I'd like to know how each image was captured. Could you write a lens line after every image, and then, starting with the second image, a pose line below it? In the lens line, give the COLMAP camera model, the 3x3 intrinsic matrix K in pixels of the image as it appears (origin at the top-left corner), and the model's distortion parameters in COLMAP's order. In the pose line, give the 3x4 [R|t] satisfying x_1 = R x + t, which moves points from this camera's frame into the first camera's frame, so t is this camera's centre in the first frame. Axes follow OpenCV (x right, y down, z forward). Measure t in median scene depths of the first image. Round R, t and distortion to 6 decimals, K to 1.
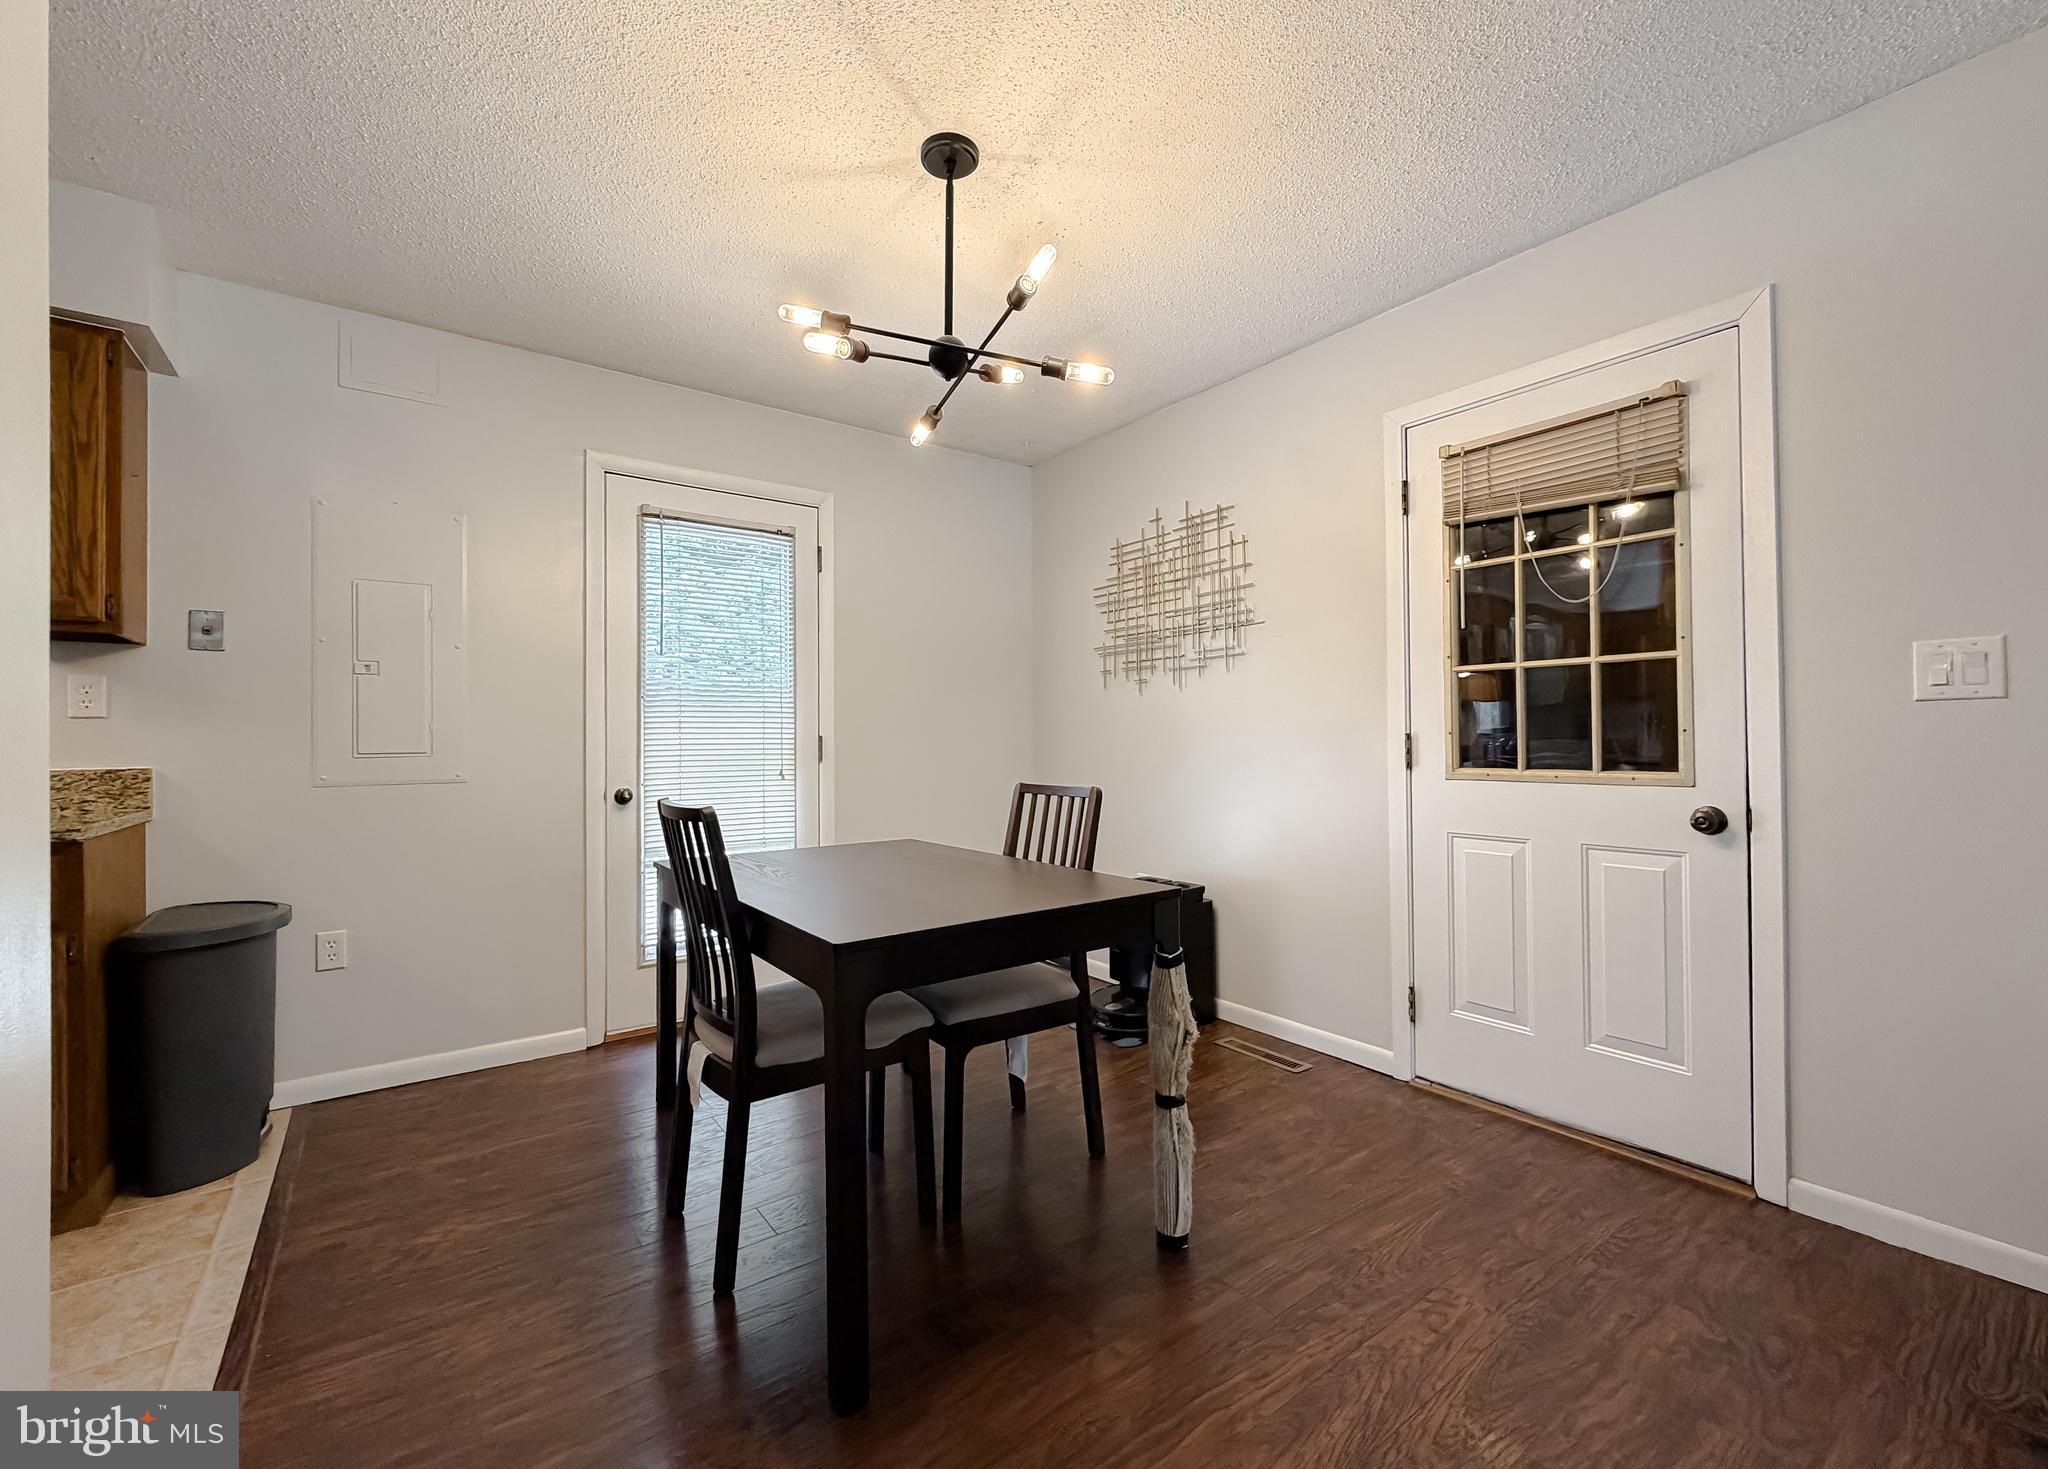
lens RADIAL K [[859.9, 0, 1020.8], [0, 859.9, 739.0], [0, 0, 1]] dist [0.000342, 0.000062]
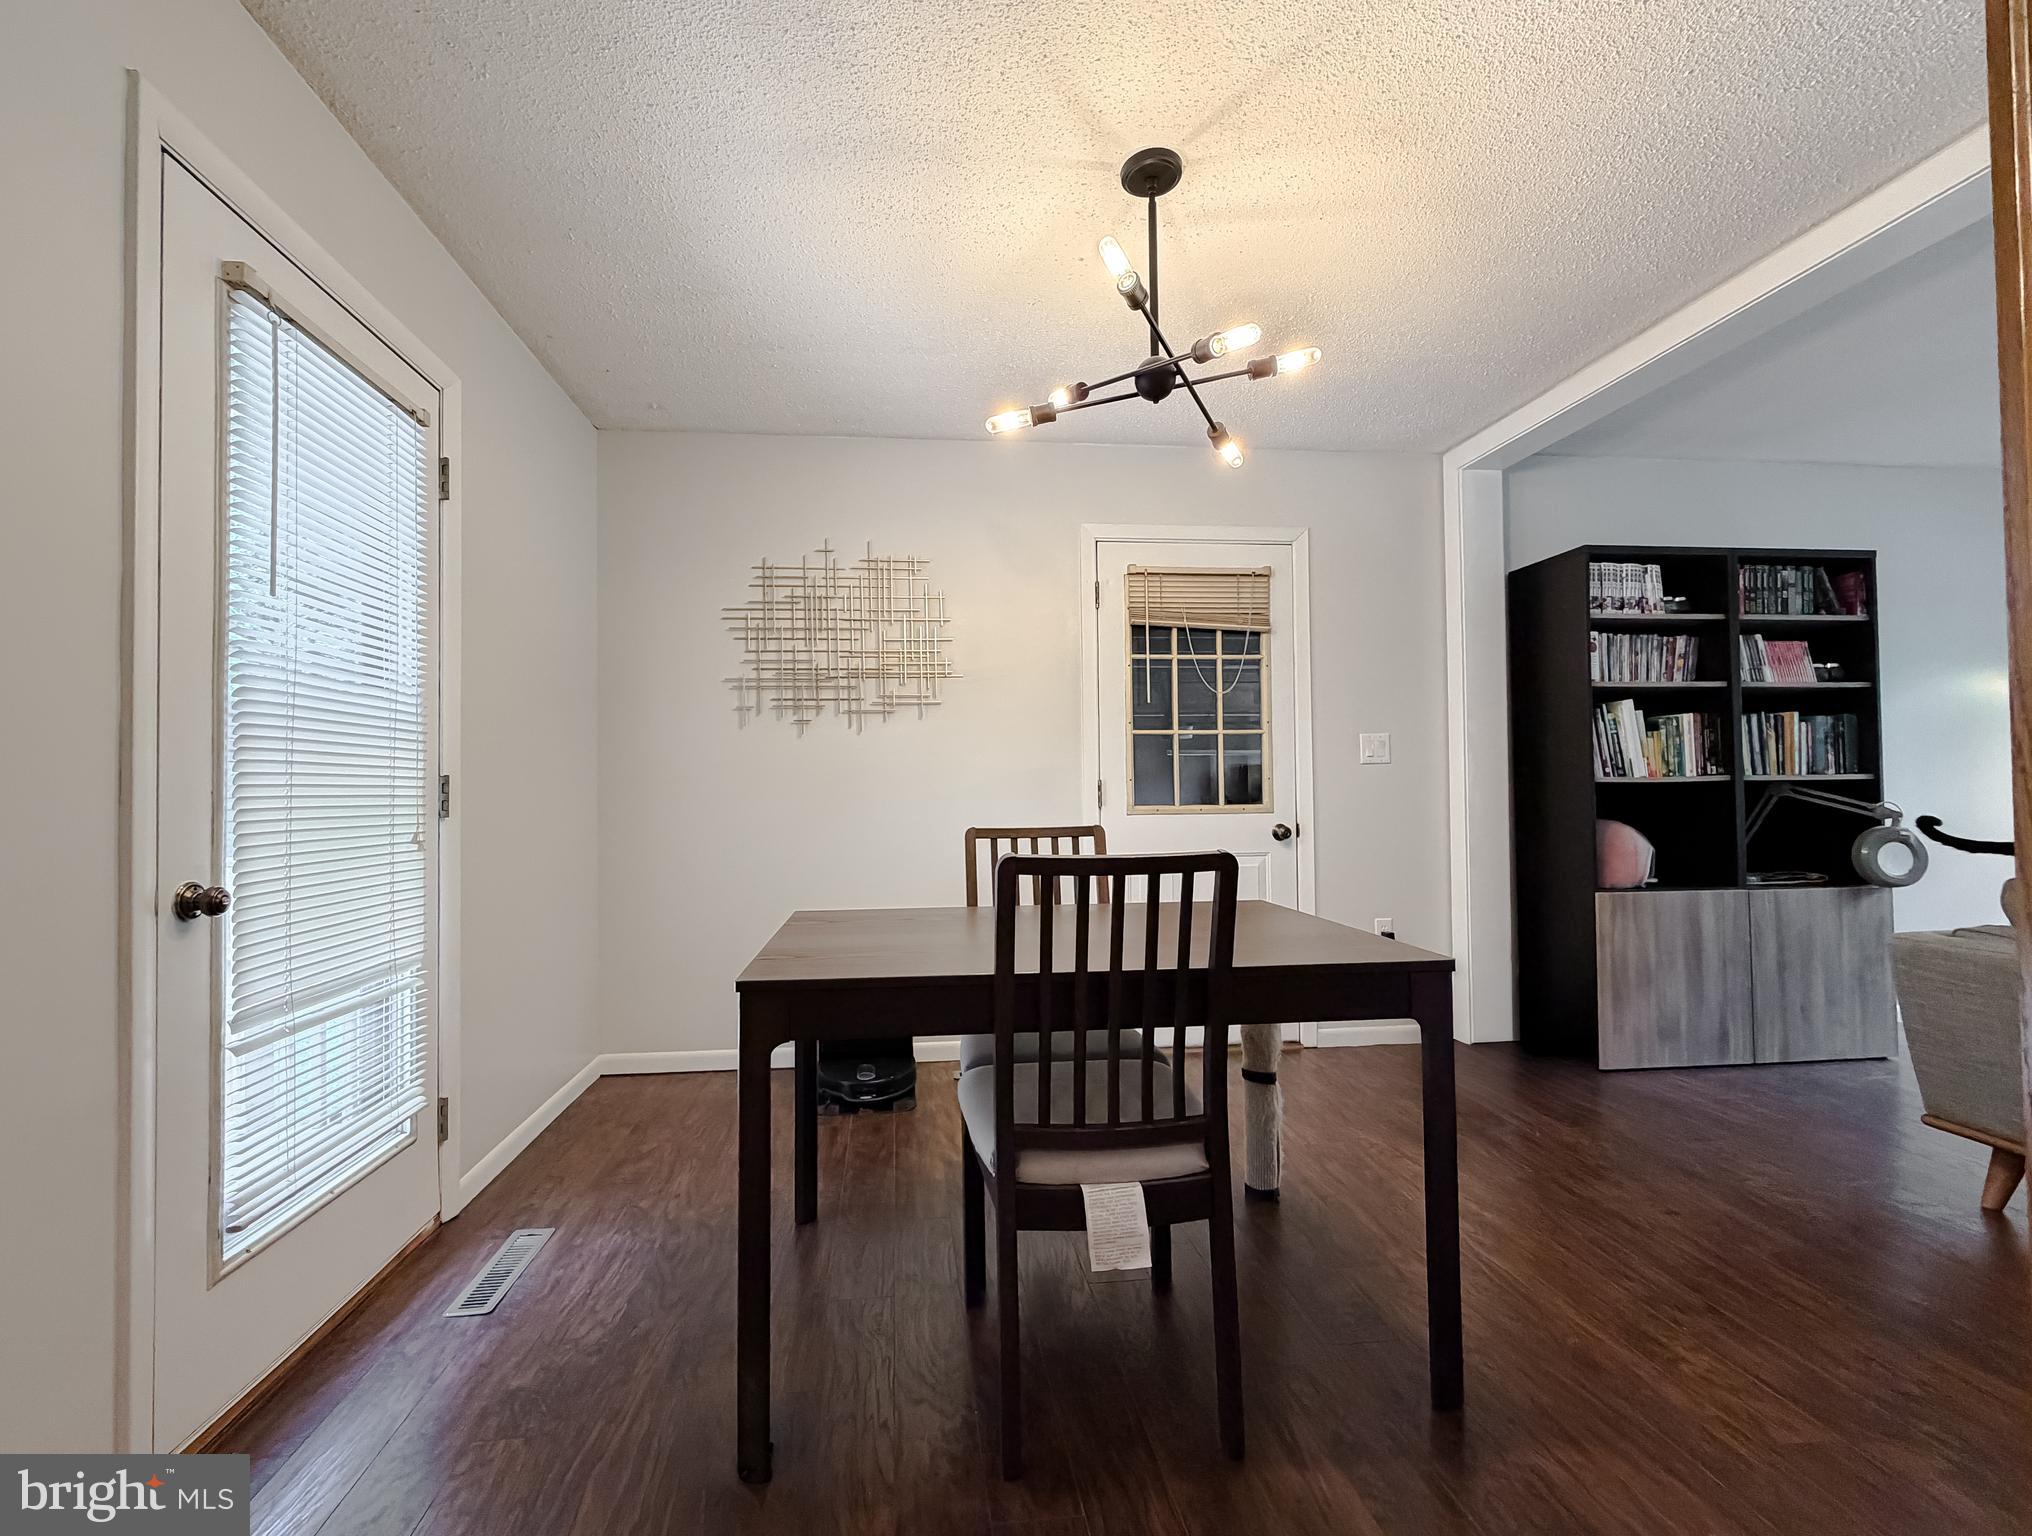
lens RADIAL K [[859.8, 0, 989.8], [0, 859.8, 780.5], [0, 0, 1]] dist [-0.001895, 0.000205]
pose [[0.509405, 0.015593, 0.860386, -0.621497], [0.004789, 0.999769, -0.020954, 0.017295], [-0.860514, 0.014794, 0.509213, 0.419698]]
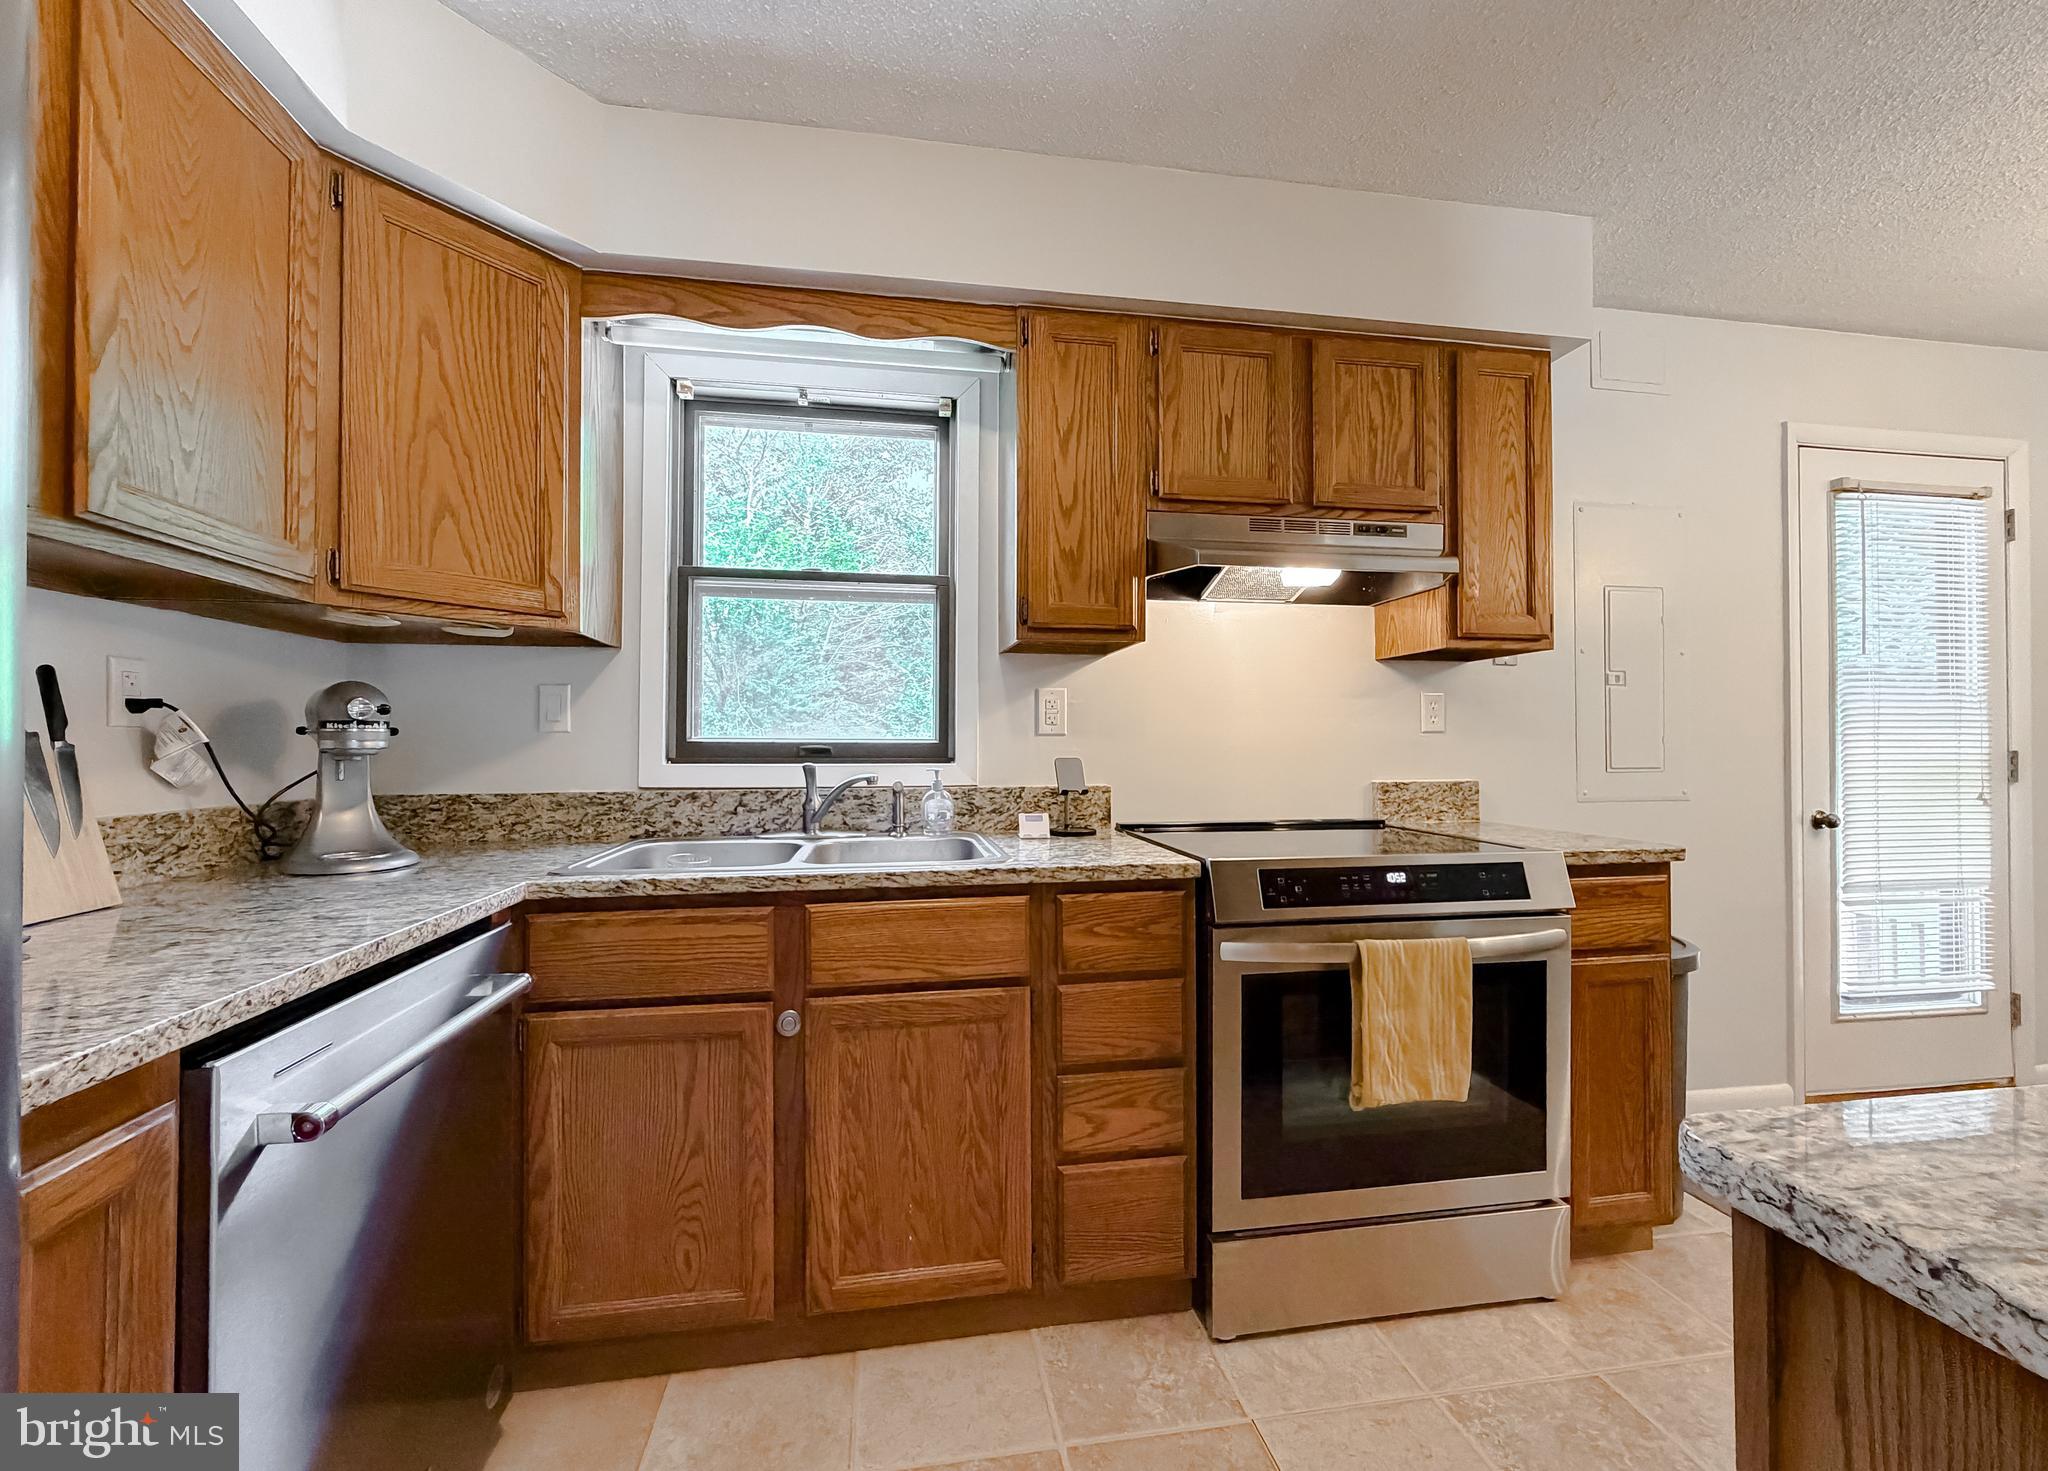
lens RADIAL K [[826.9, 0, 1013.0], [0, 826.9, 732.8], [0, 0, 1]] dist [-0.000429, 0.000438]
pose [[0.886914, 0.000694, -0.461934, -0.781961], [-0.004230, 0.999969, -0.006620, -0.010832], [0.461915, 0.007825, 0.886890, -0.103416]]
